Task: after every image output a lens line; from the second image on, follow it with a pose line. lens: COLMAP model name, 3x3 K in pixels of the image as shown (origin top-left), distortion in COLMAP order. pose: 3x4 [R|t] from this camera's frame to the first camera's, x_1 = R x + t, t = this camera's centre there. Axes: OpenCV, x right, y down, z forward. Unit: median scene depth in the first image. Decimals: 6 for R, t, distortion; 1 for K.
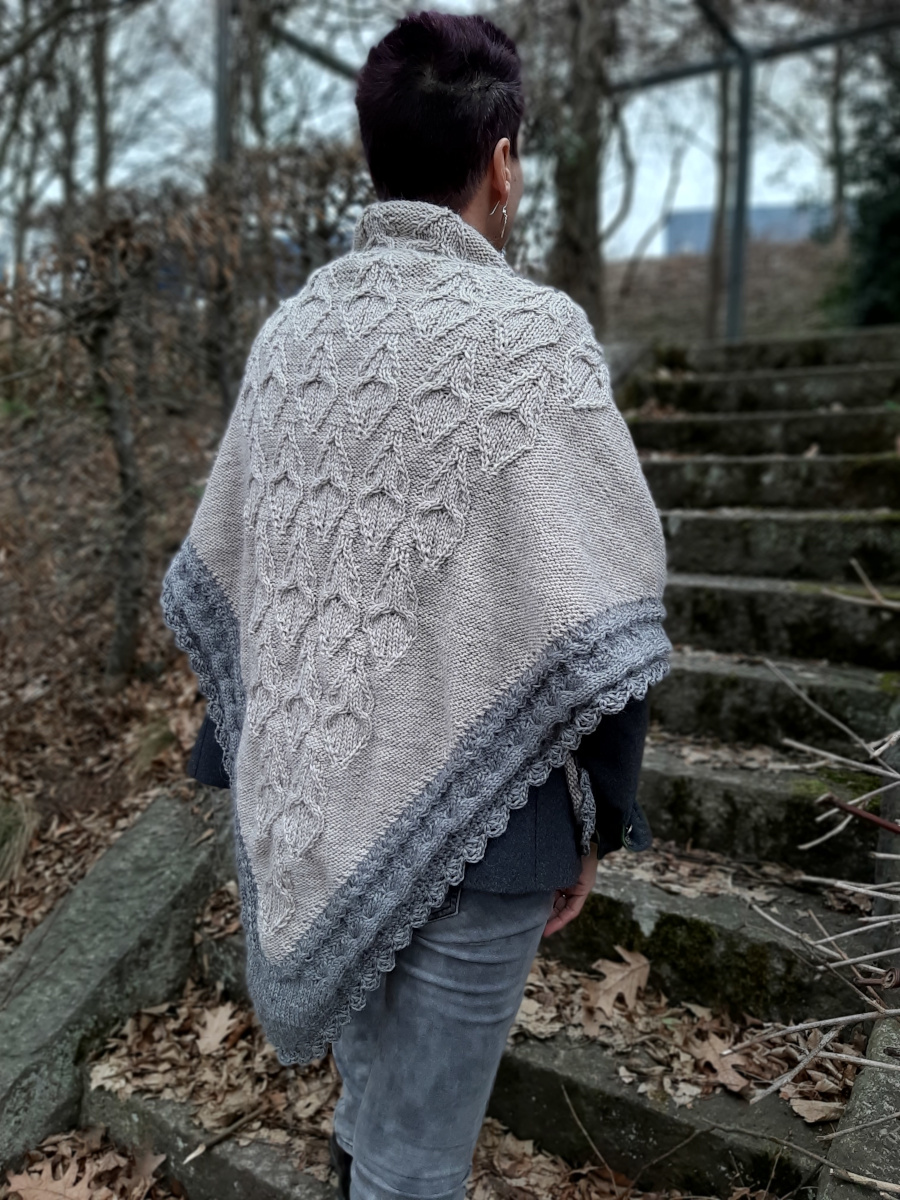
lens RADIAL K [[970.9, 0, 450.6], [0, 970.9, 569.1], [0, 0, 1]] dist [0.058508, -0.126727]
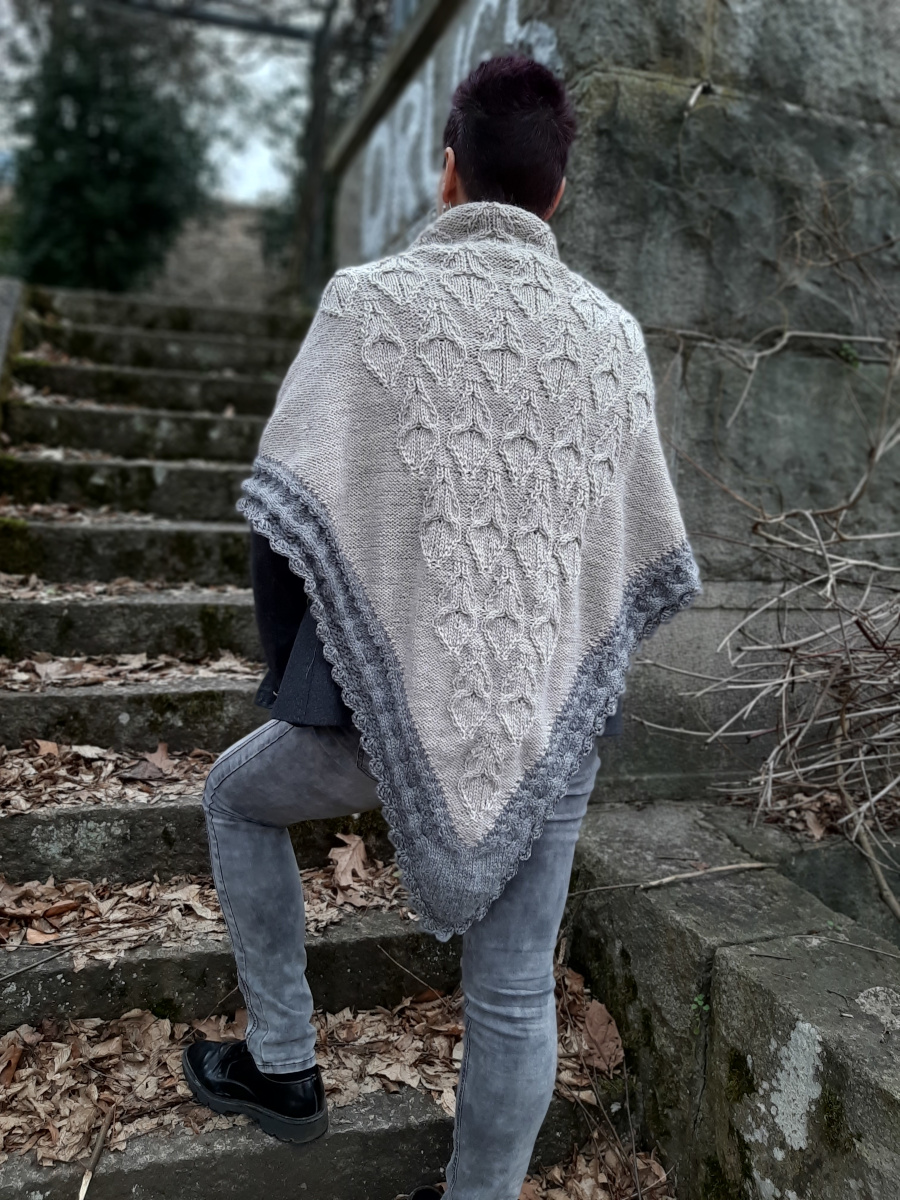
lens RADIAL K [[970.9, 0, 450.6], [0, 970.9, 569.1], [0, 0, 1]] dist [0.058508, -0.126727]
pose [[0.597136, -0.067344, 0.799308, -0.679342], [0.029088, 0.997632, 0.062322, -0.001419], [-0.801613, -0.013964, 0.597681, 0.200669]]
